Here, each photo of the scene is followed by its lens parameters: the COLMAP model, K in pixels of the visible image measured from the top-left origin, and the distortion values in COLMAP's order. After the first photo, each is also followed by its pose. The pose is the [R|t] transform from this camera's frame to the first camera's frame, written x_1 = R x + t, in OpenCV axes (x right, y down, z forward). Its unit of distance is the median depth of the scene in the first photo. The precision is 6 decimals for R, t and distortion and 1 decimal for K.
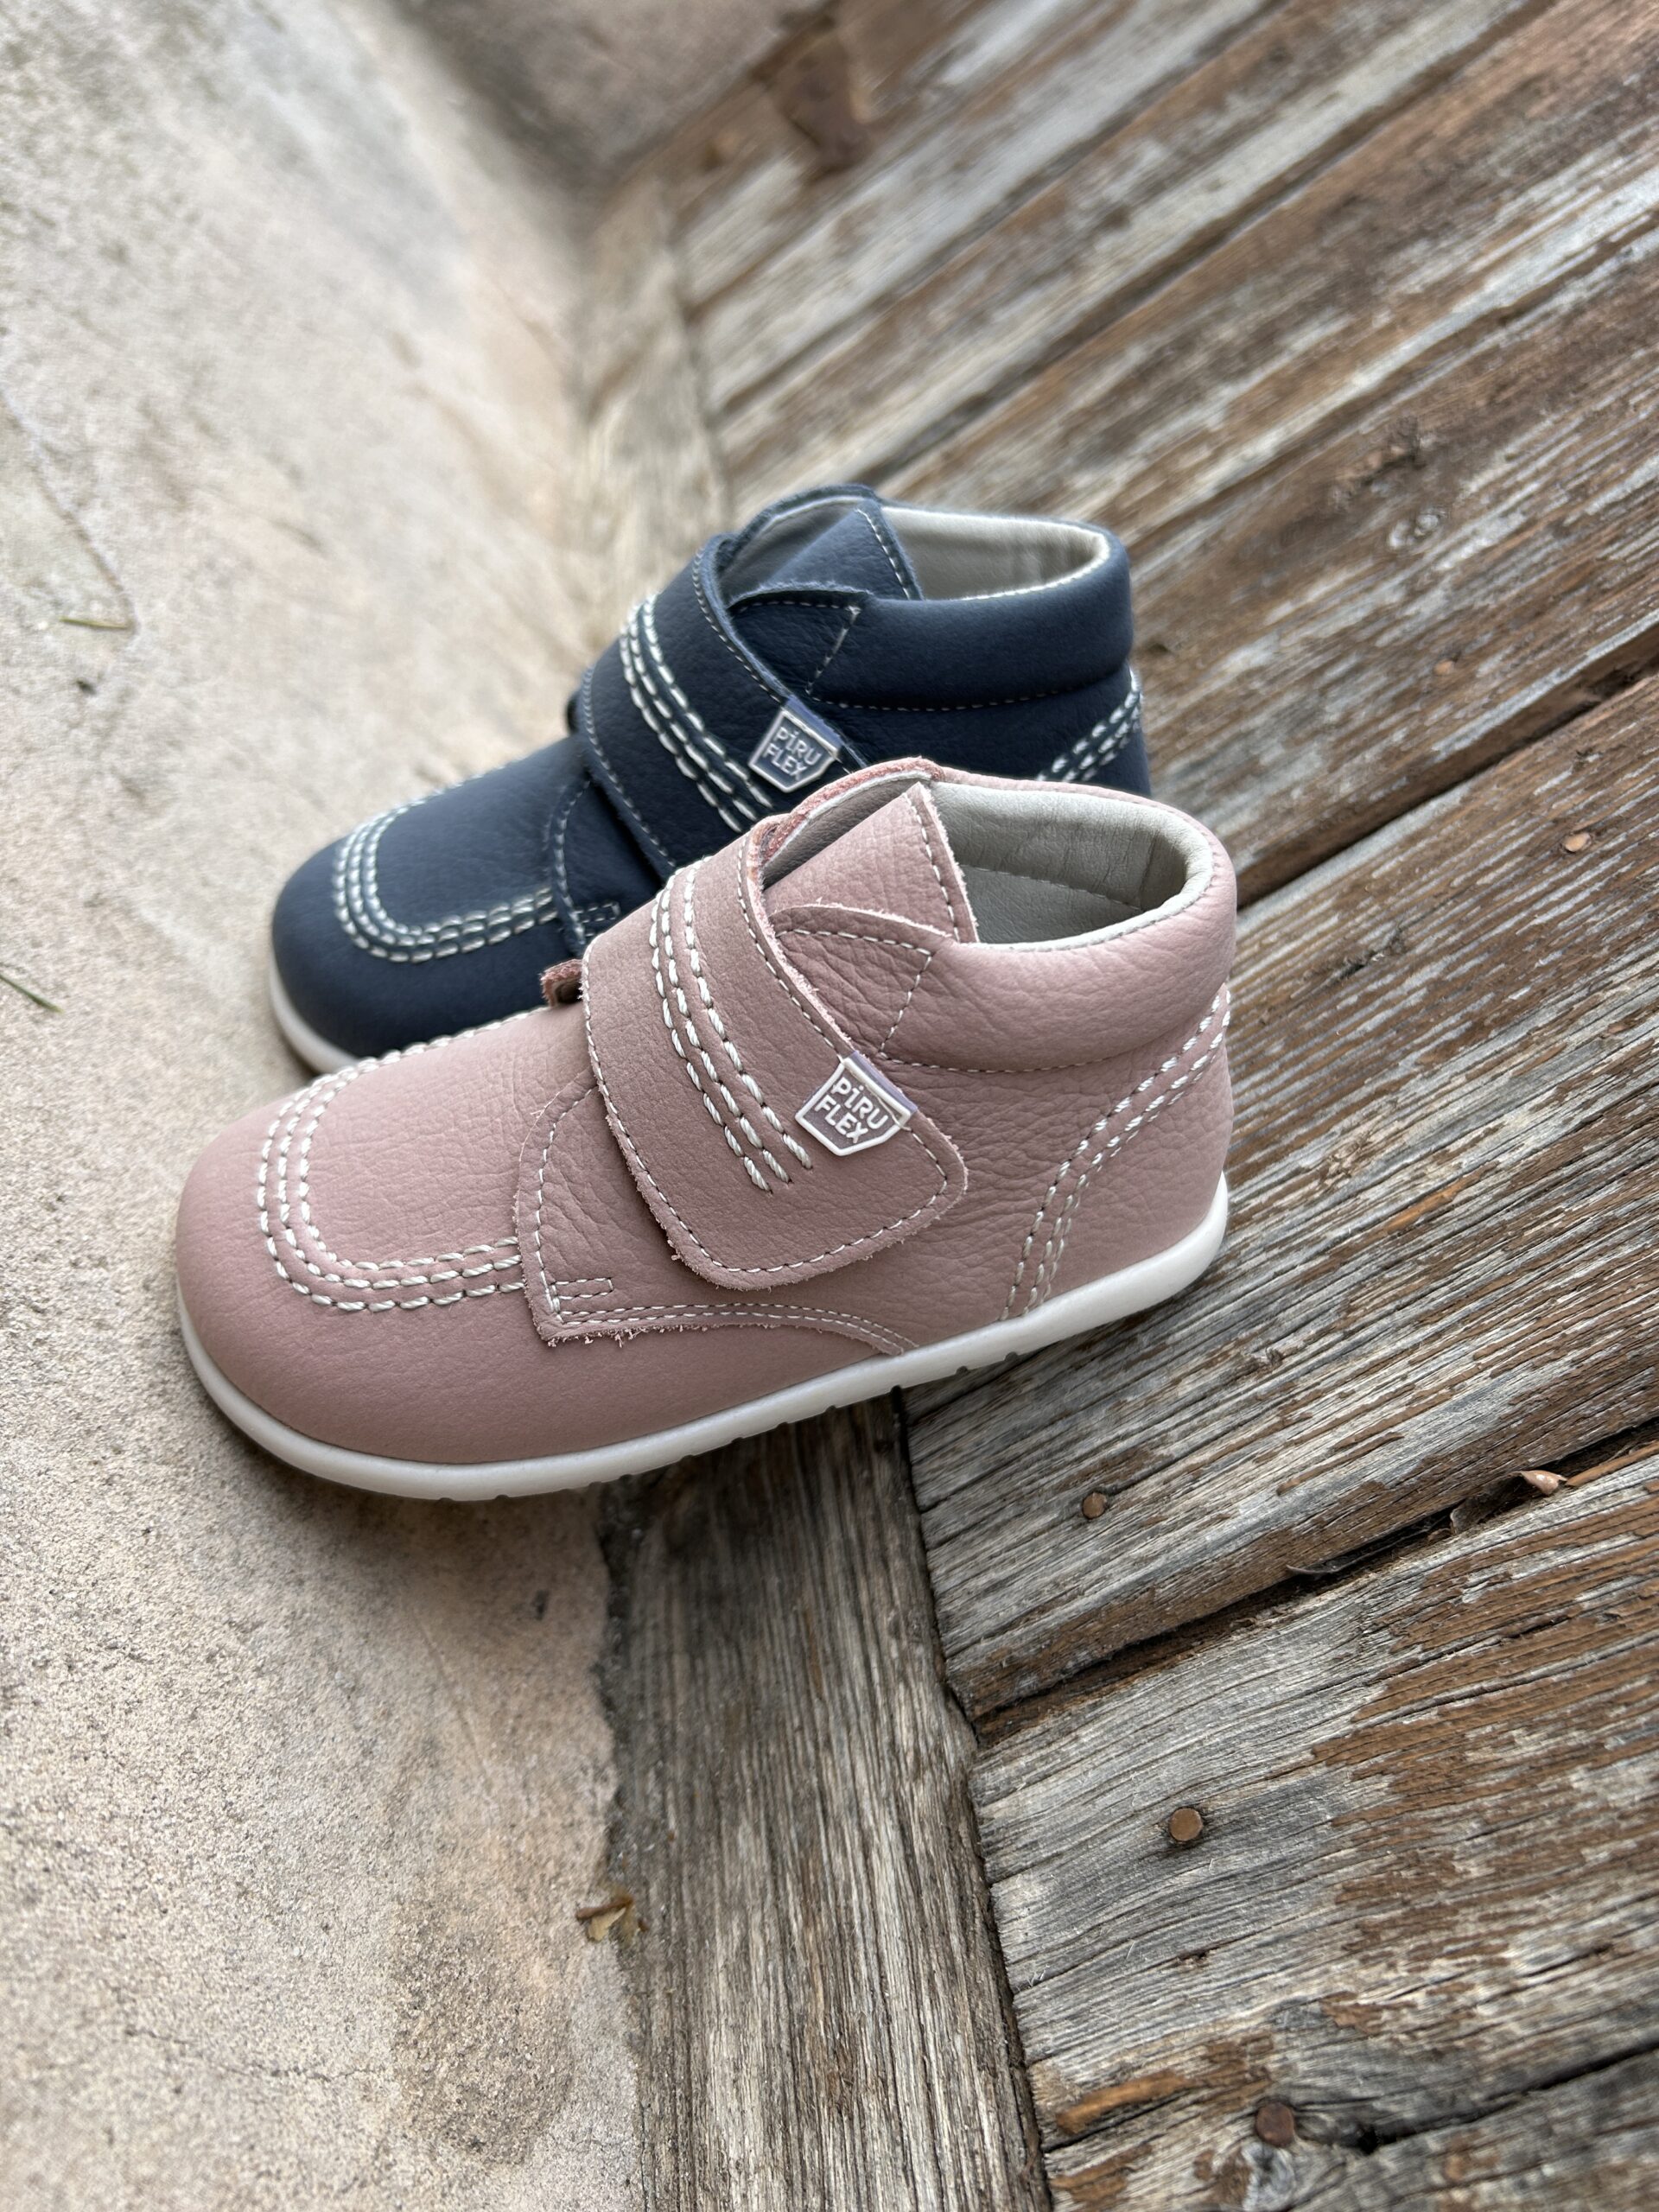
lens RADIAL K [[1755.4, 0, 820.9], [0, 1755.4, 1098.9], [0, 0, 1]] dist [-0.008349, -0.012013]
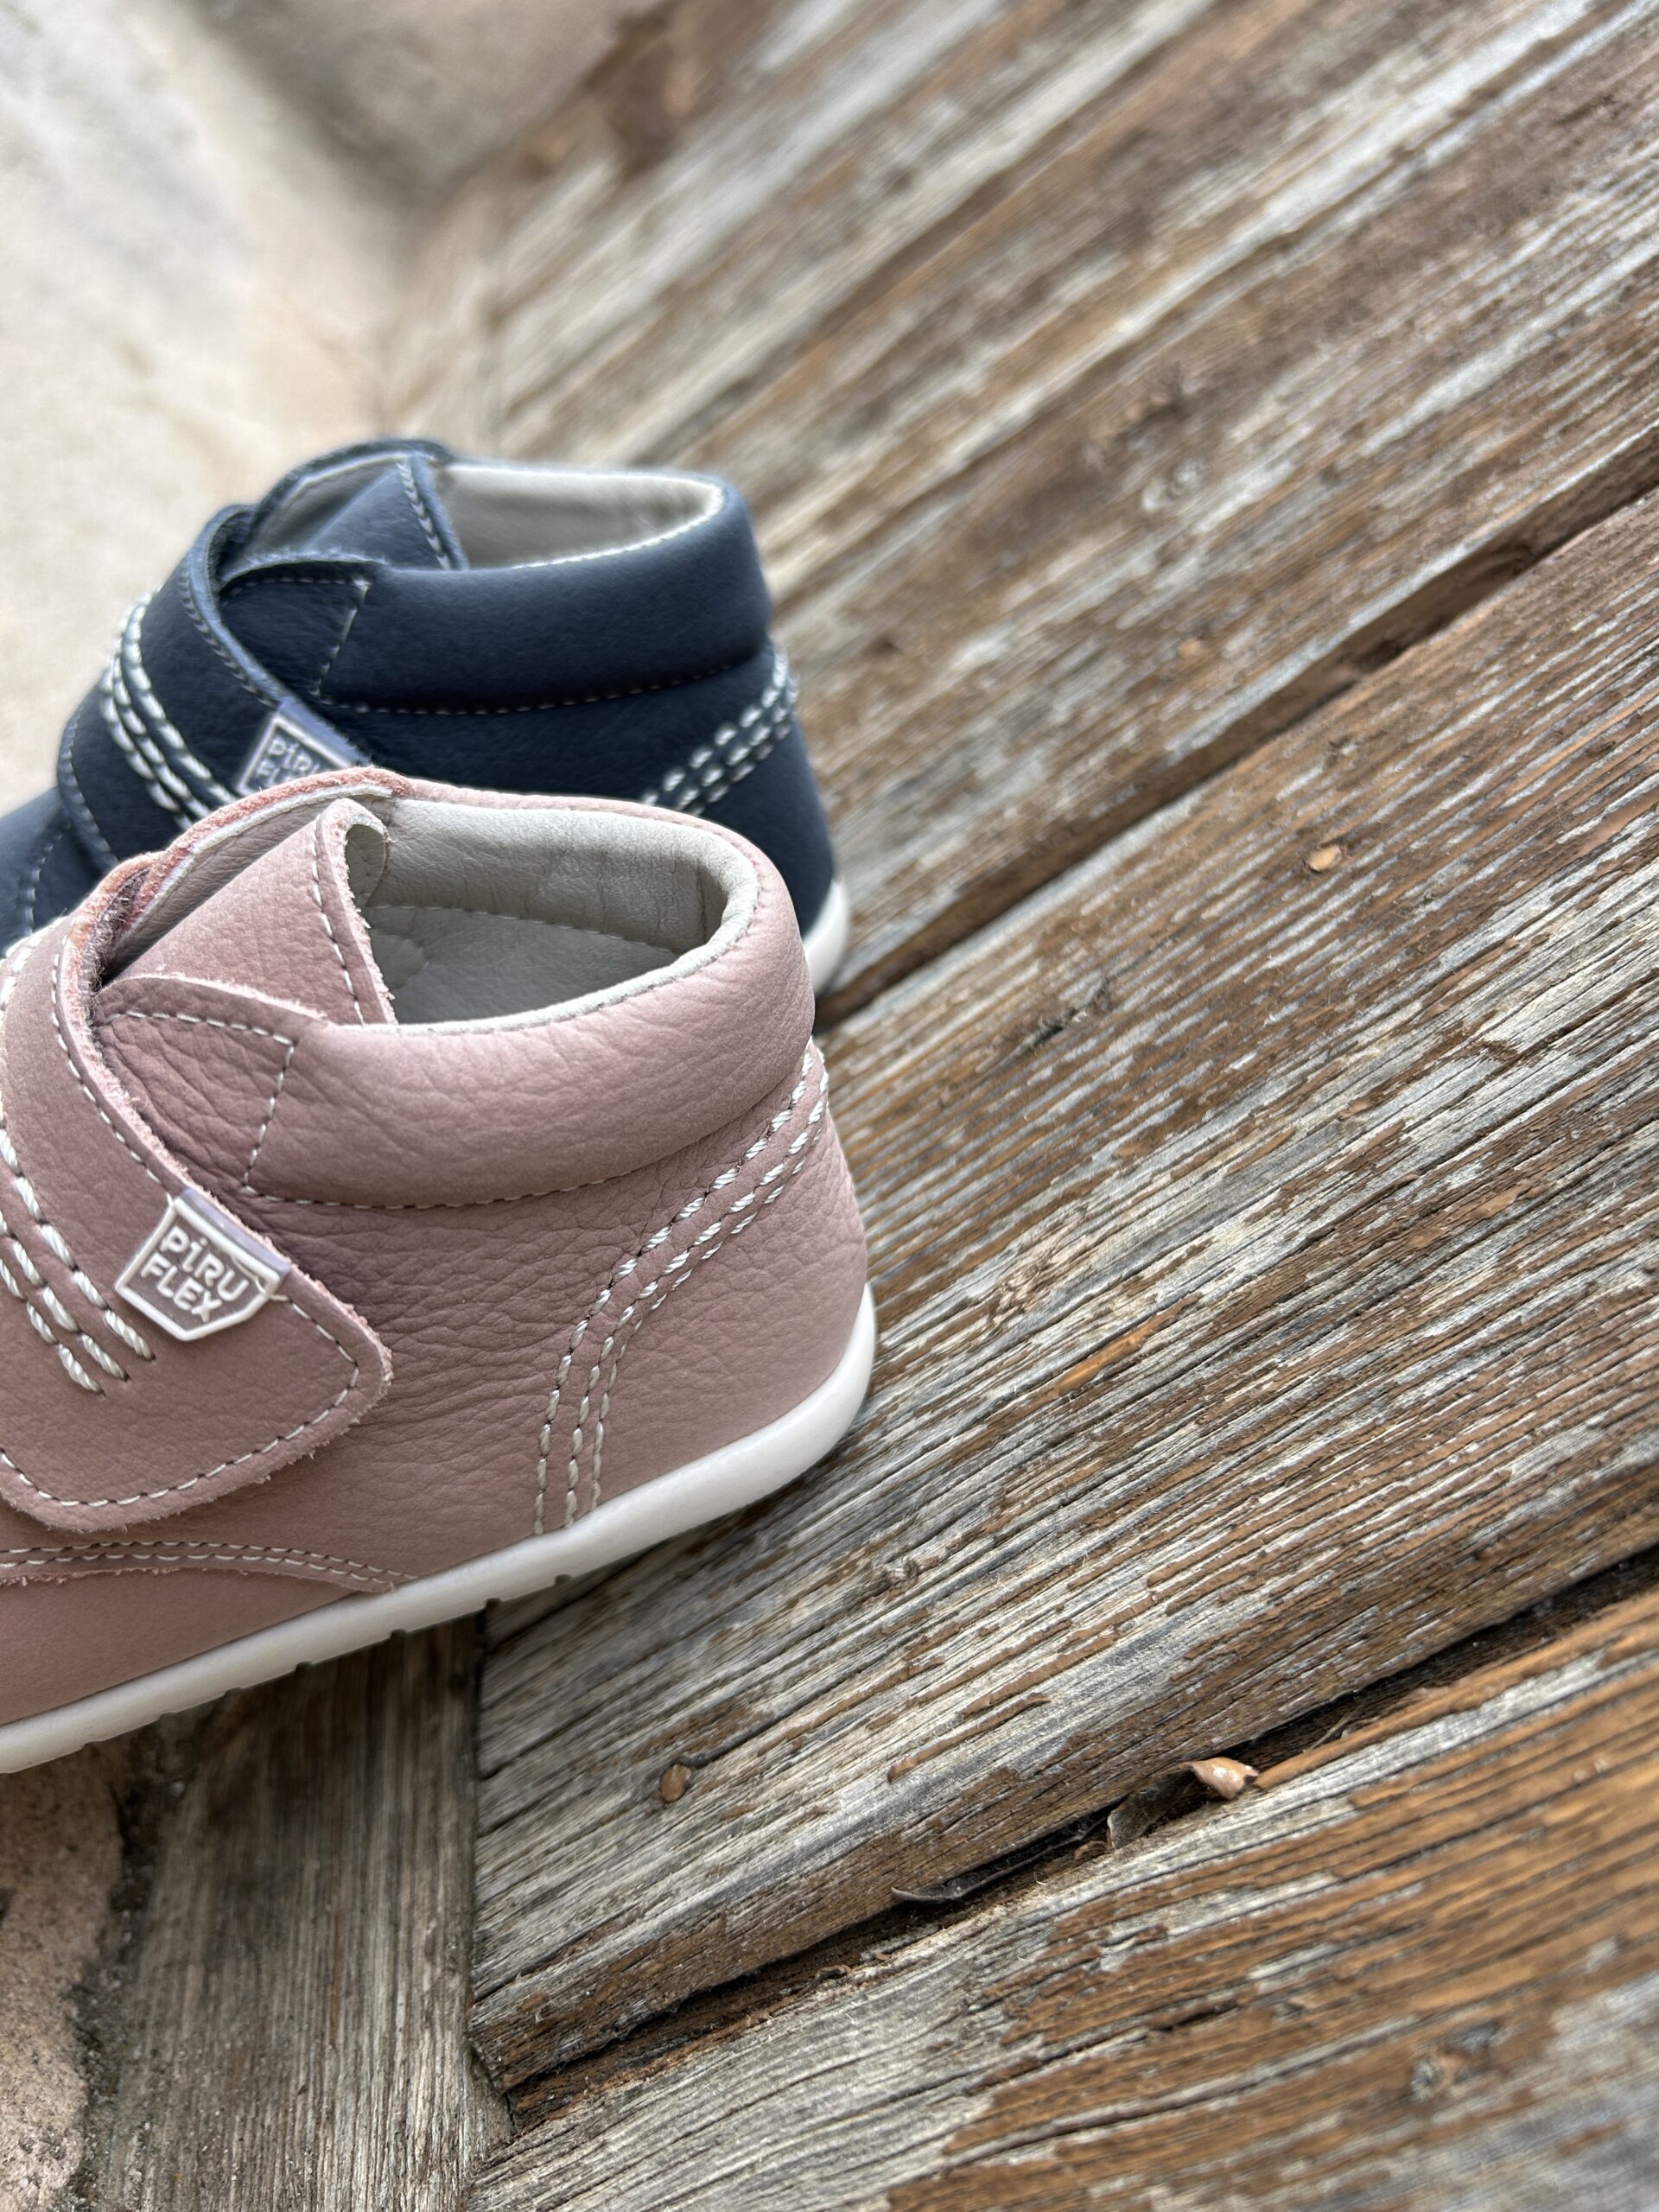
lens RADIAL K [[1757.6, 0, 845.6], [0, 1757.6, 1107.5], [0, 0, 1]] dist [-0.016916, -0.013295]
pose [[0.999261, -0.031982, 0.021303, 0.226193], [0.032496, 0.999179, -0.024198, -0.029366], [-0.020512, 0.024872, 0.999480, 0.269838]]
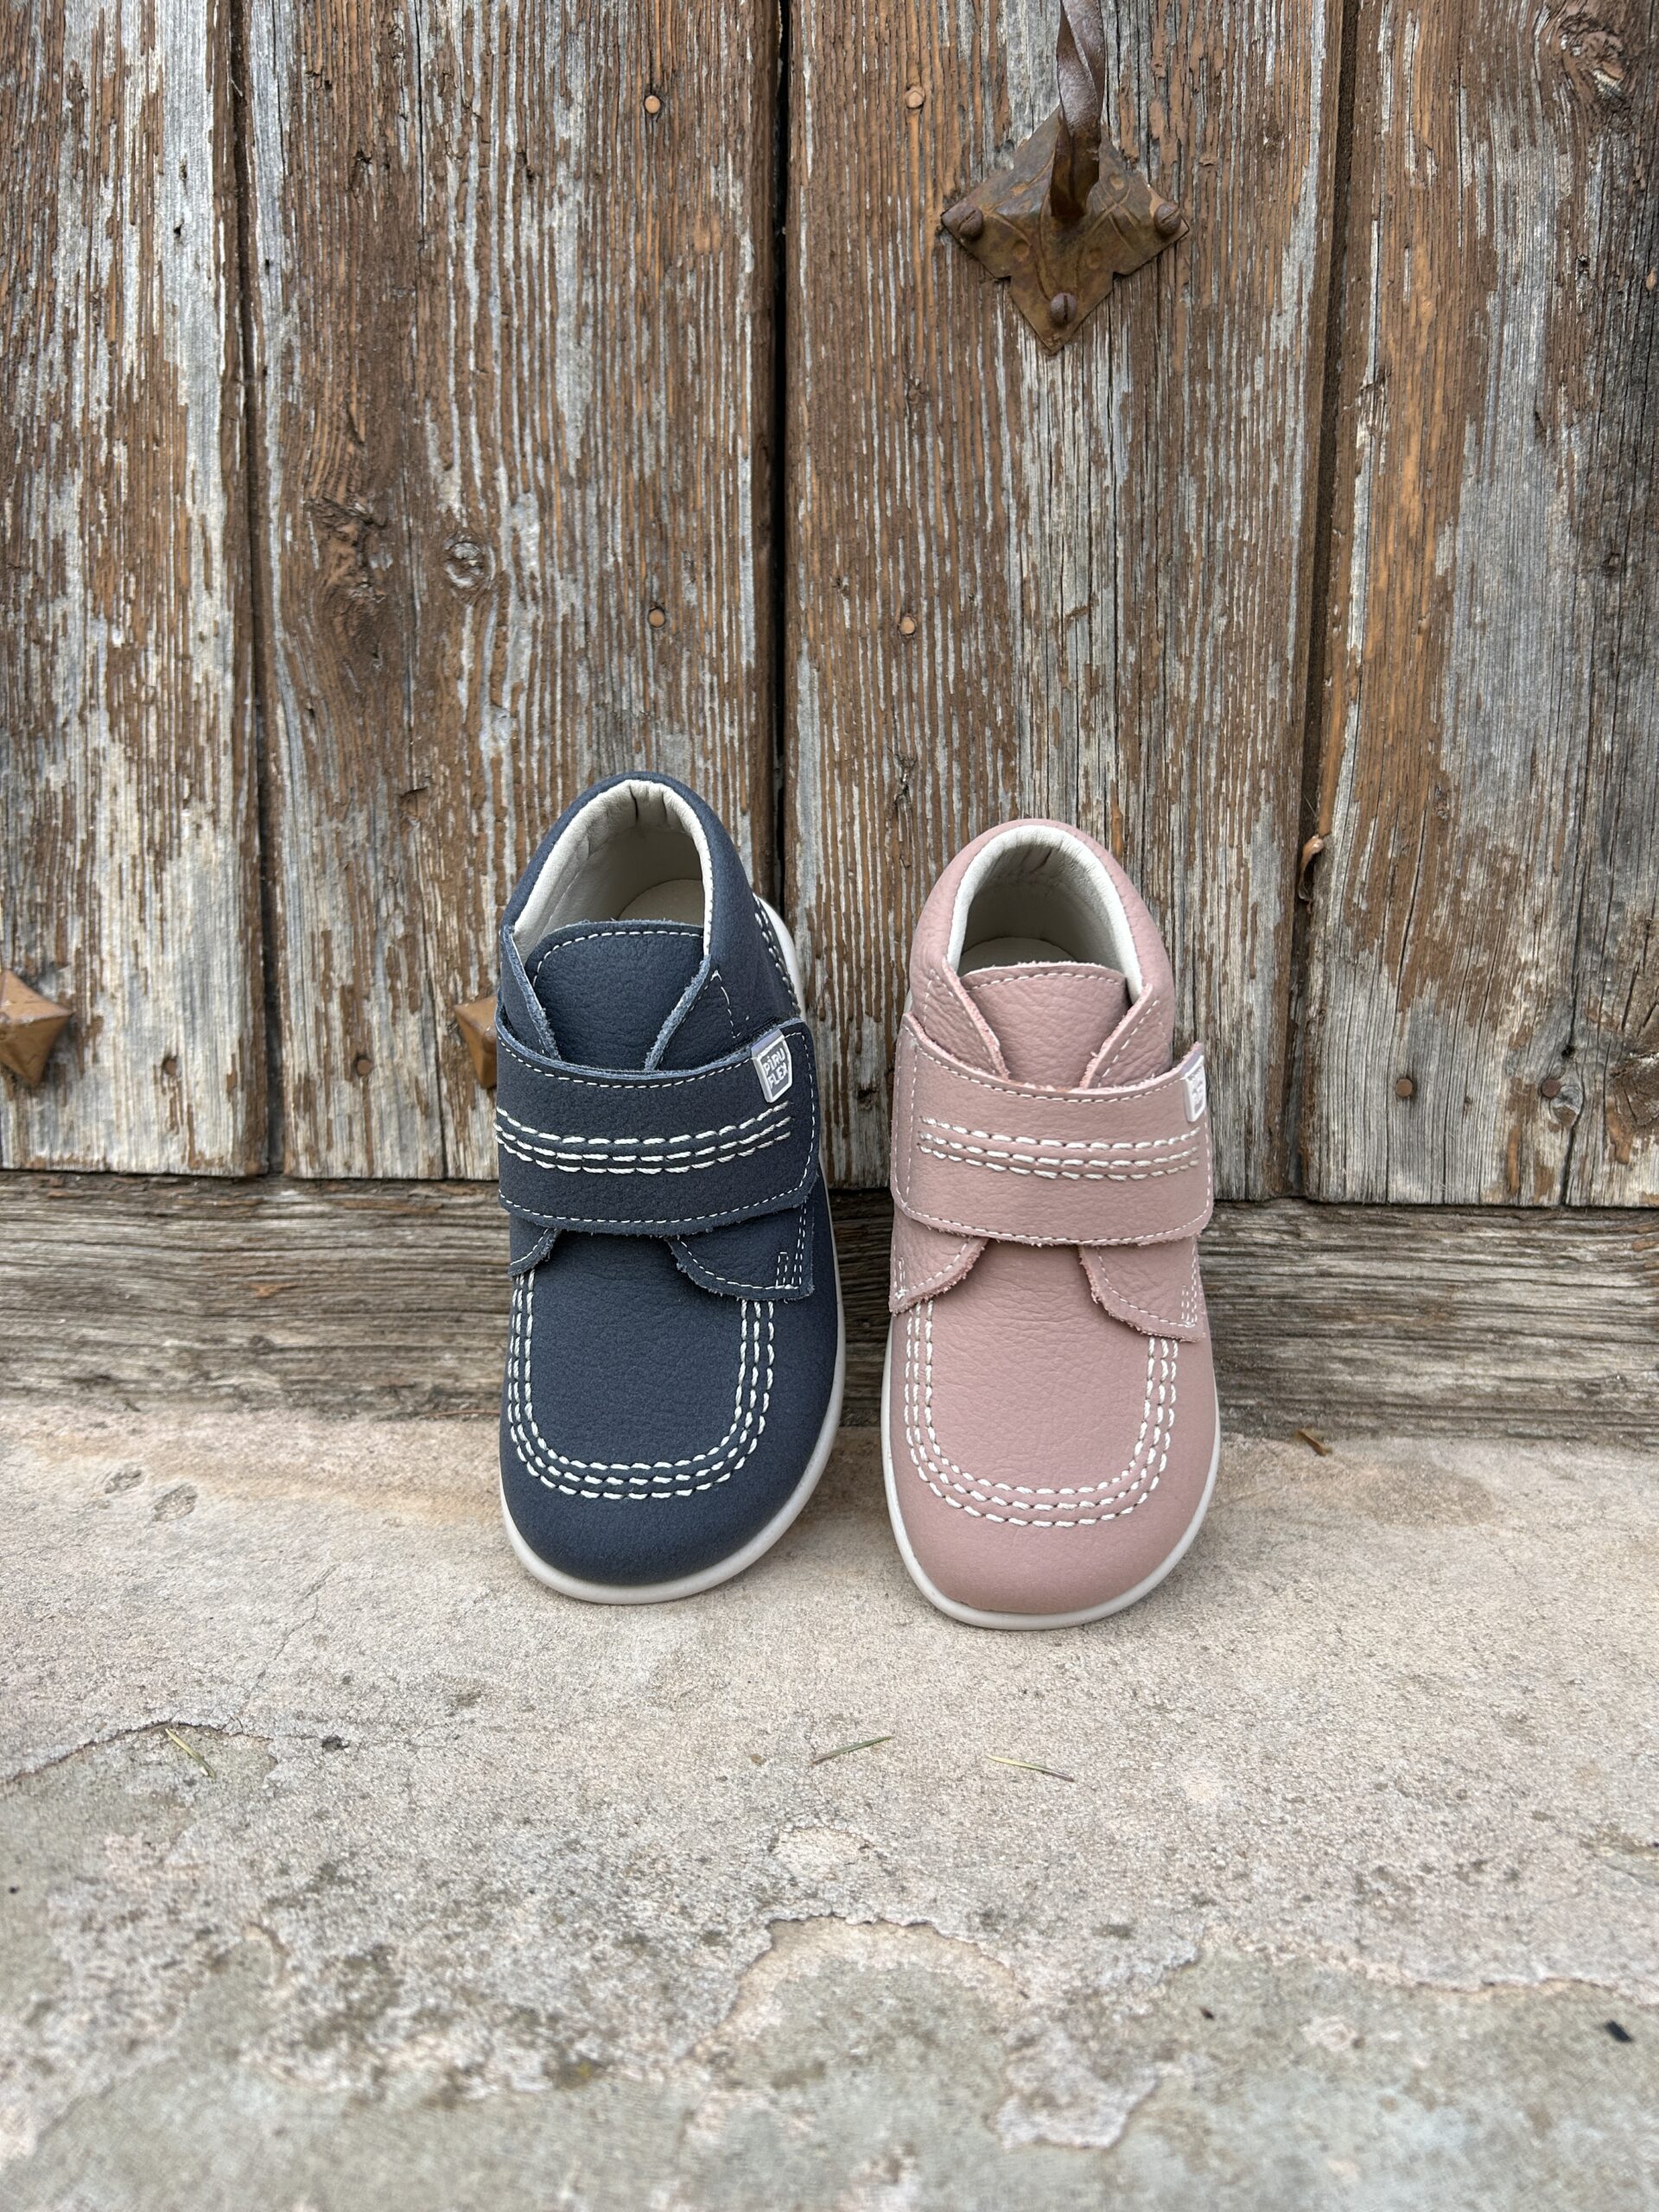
lens RADIAL K [[1755.4, 0, 820.9], [0, 1755.4, 1098.9], [0, 0, 1]] dist [-0.008349, -0.012013]
pose [[0.154621, -0.890692, 0.427505, -0.634772], [0.675120, 0.411177, 0.612492, -1.045142], [-0.721322, 0.193913, 0.664900, 0.158310]]
